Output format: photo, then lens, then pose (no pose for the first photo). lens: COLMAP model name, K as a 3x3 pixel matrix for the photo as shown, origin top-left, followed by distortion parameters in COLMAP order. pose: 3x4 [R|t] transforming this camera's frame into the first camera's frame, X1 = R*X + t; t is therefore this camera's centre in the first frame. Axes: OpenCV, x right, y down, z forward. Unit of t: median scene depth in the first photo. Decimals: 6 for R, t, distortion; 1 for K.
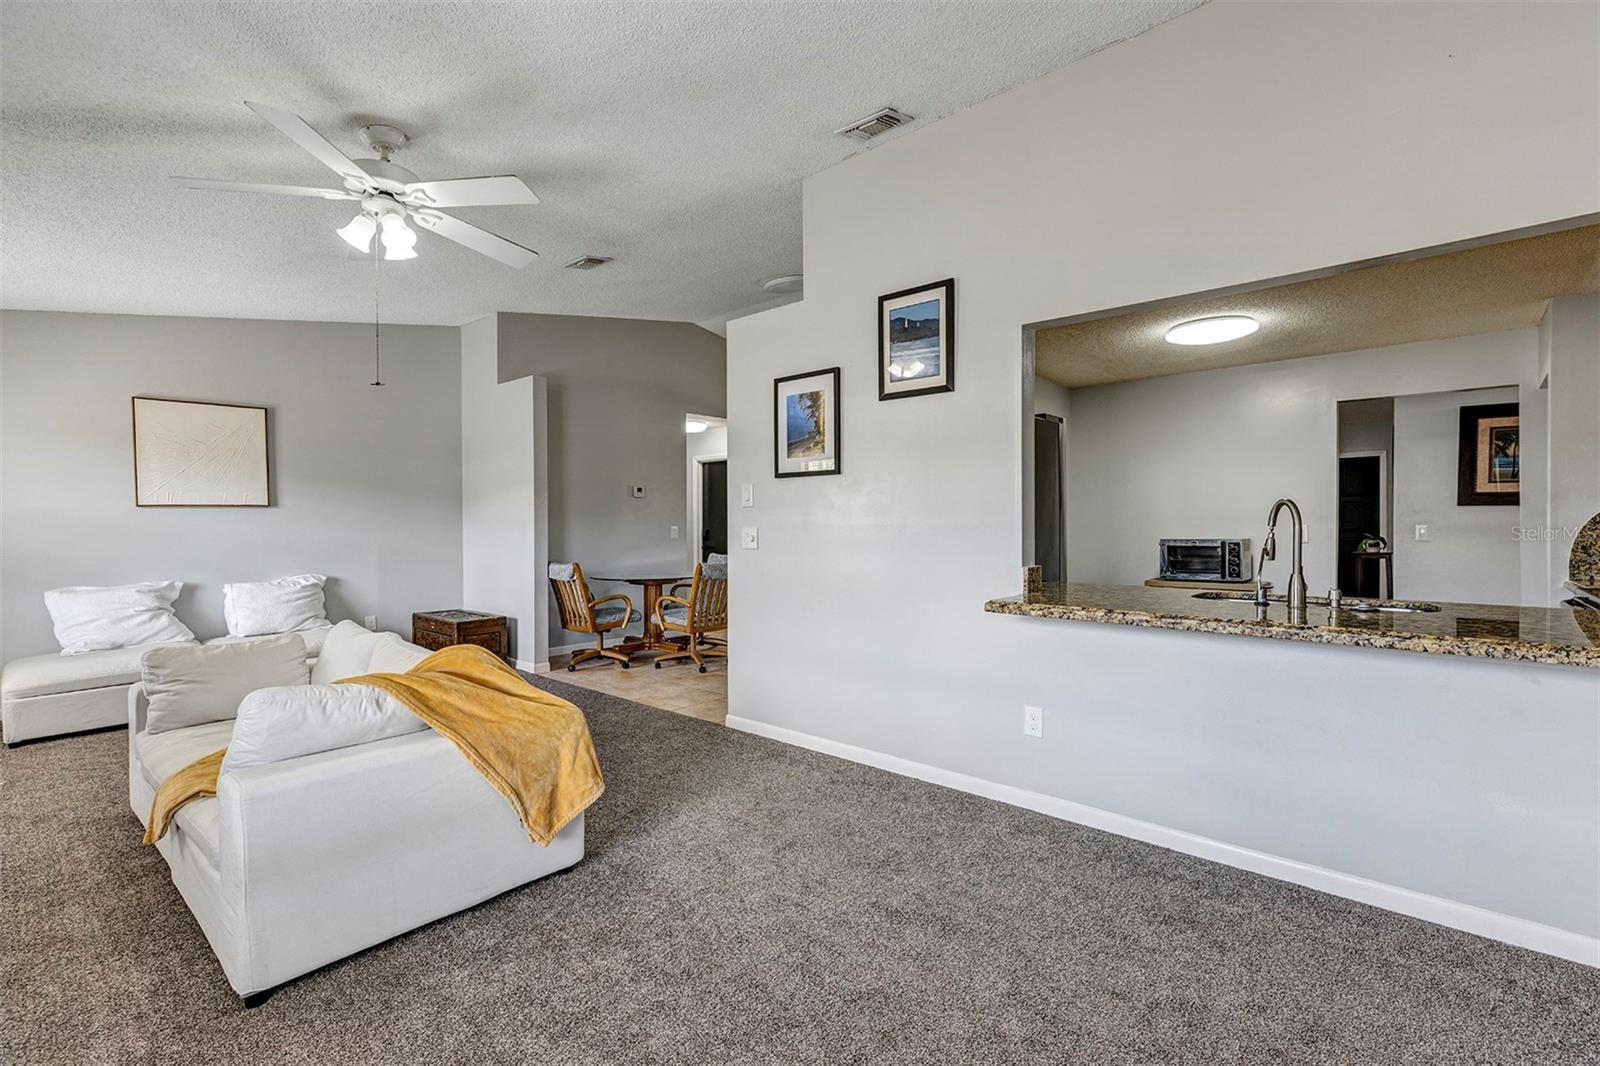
lens RADIAL K [[726.9, 0, 799.1], [0, 726.9, 527.7], [0, 0, 1]] dist [0.000445, 0.000021]
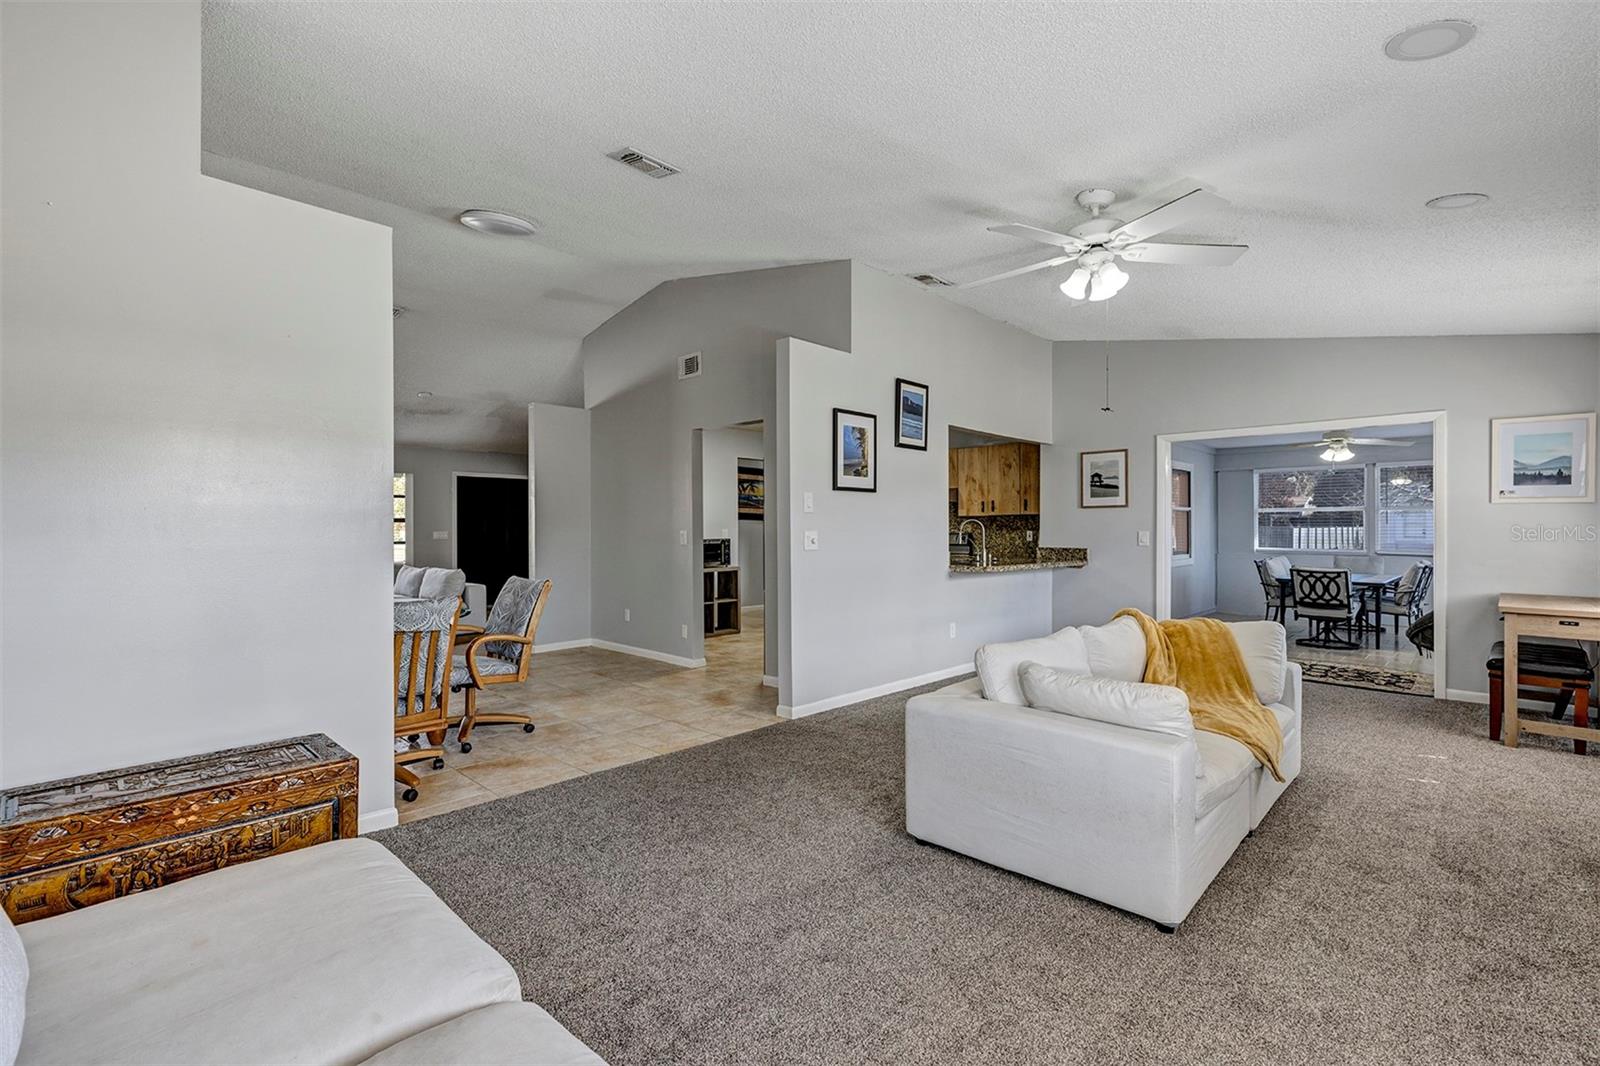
lens RADIAL K [[726.9, 0, 798.6], [0, 726.9, 535.0], [0, 0, 1]] dist [0.000445, 0.000021]
pose [[0.025620, 0.004453, 0.999662, -1.307240], [0.011812, 0.999919, -0.004757, 0.010694], [-0.999602, 0.011930, 0.025565, 1.097074]]
